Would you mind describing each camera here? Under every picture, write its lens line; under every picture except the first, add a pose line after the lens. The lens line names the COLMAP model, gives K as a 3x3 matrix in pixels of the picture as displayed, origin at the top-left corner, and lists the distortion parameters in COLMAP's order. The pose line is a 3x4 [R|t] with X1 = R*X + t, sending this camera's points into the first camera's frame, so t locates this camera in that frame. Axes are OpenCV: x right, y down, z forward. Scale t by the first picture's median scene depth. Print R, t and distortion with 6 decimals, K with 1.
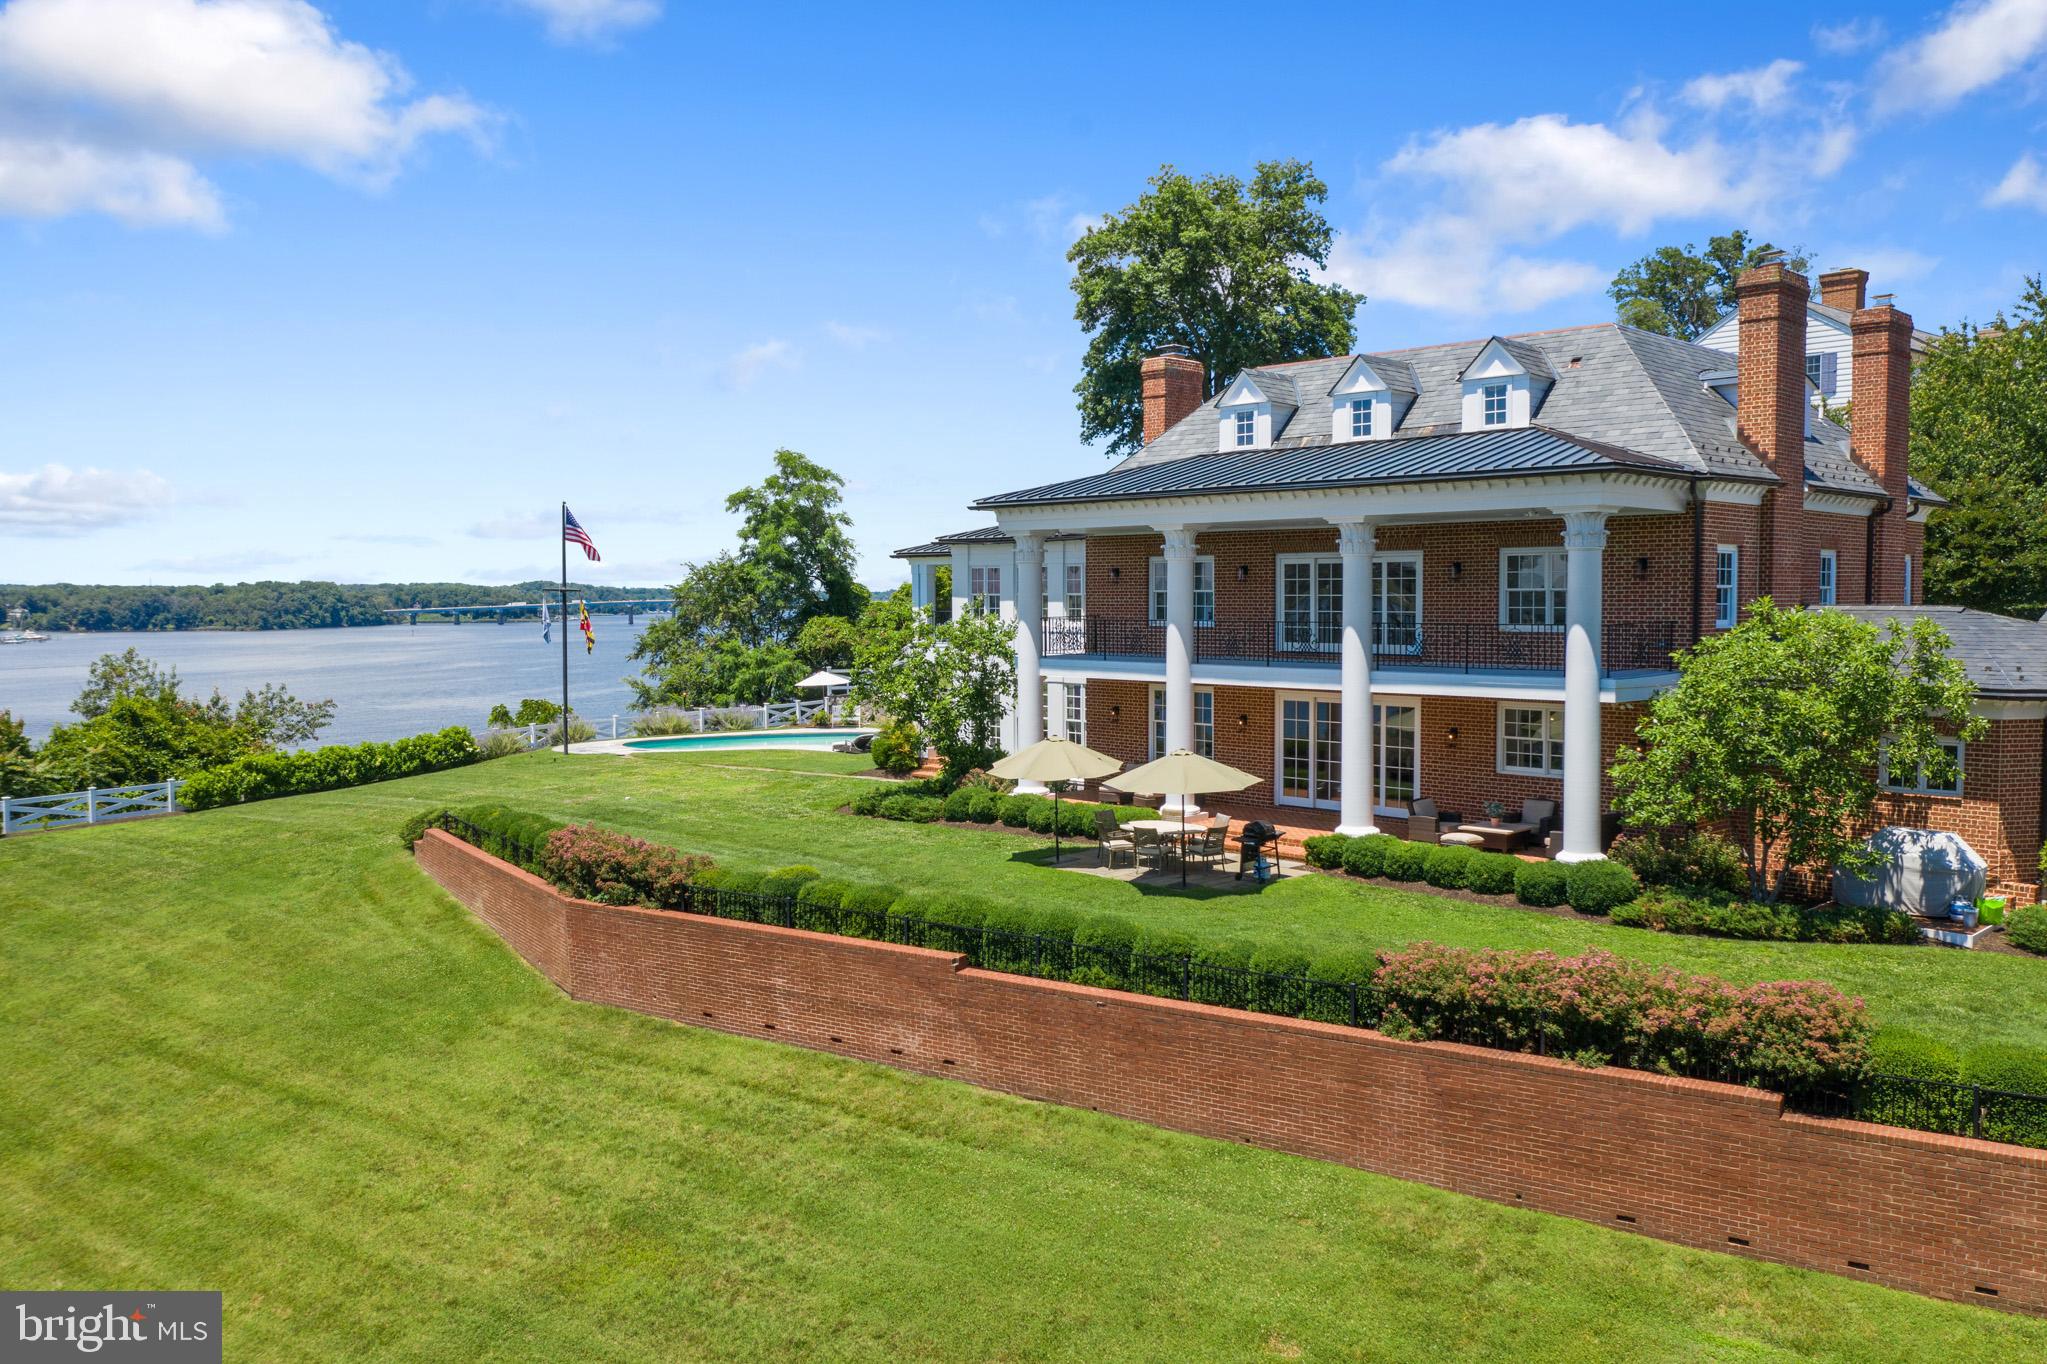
lens RADIAL K [[1634.6, 0, 1023.4], [0, 1634.6, 681.5], [0, 0, 1]] dist [-0.020580, 0.012532]
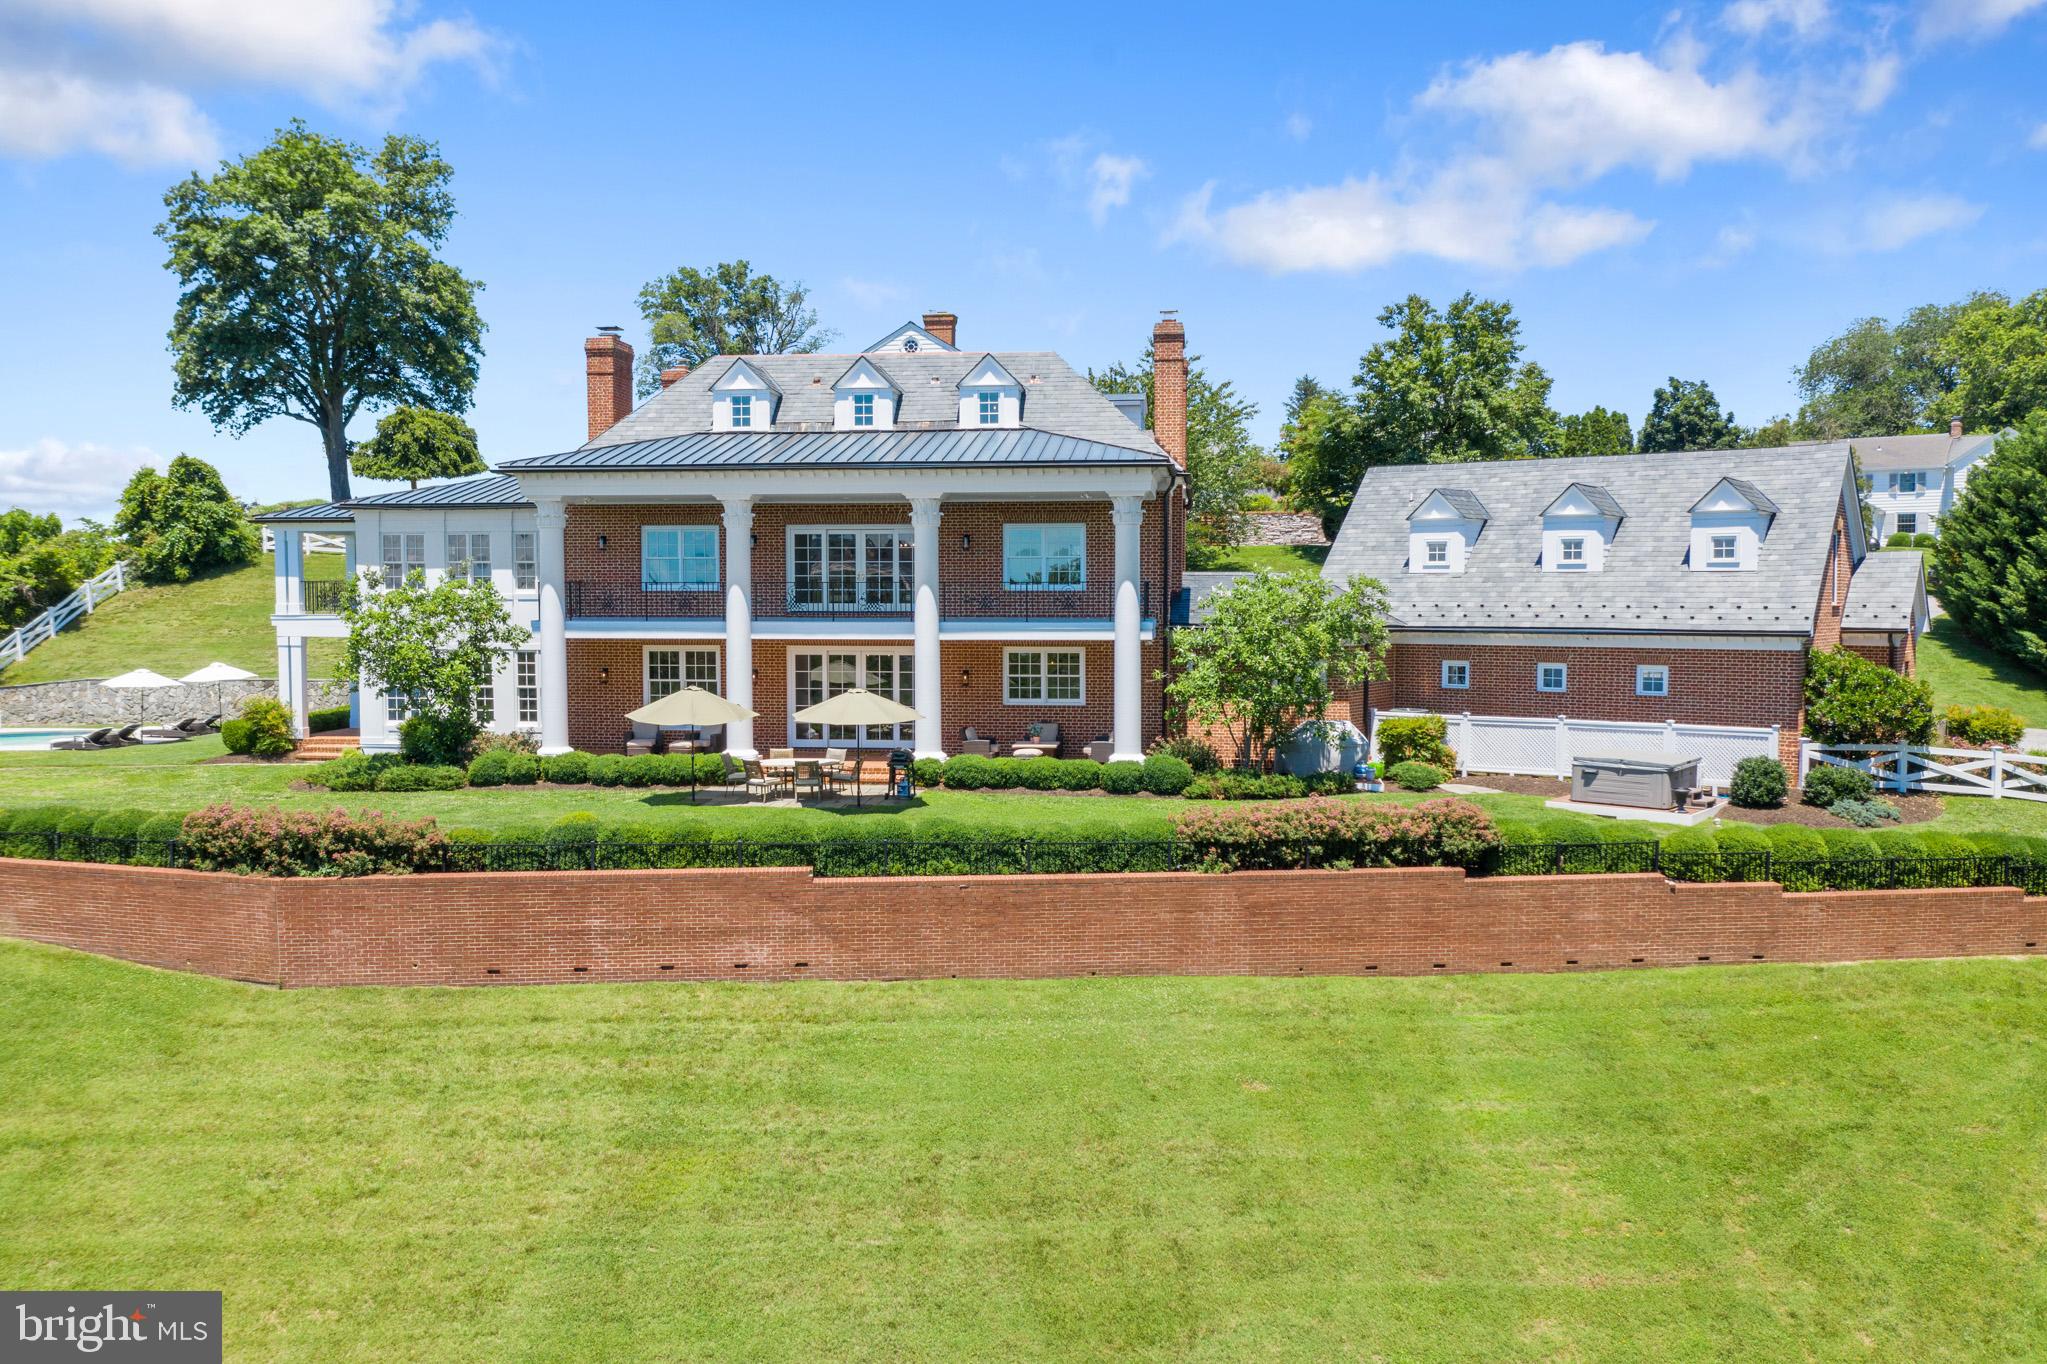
lens RADIAL K [[1634.6, 0, 1030.0], [0, 1634.6, 680.7], [0, 0, 1]] dist [-0.020580, 0.012532]
pose [[0.767075, -0.032497, 0.640734, -0.604036], [0.032445, 0.999403, 0.011845, 0.029104], [-0.640737, 0.011703, 0.767671, 0.037067]]
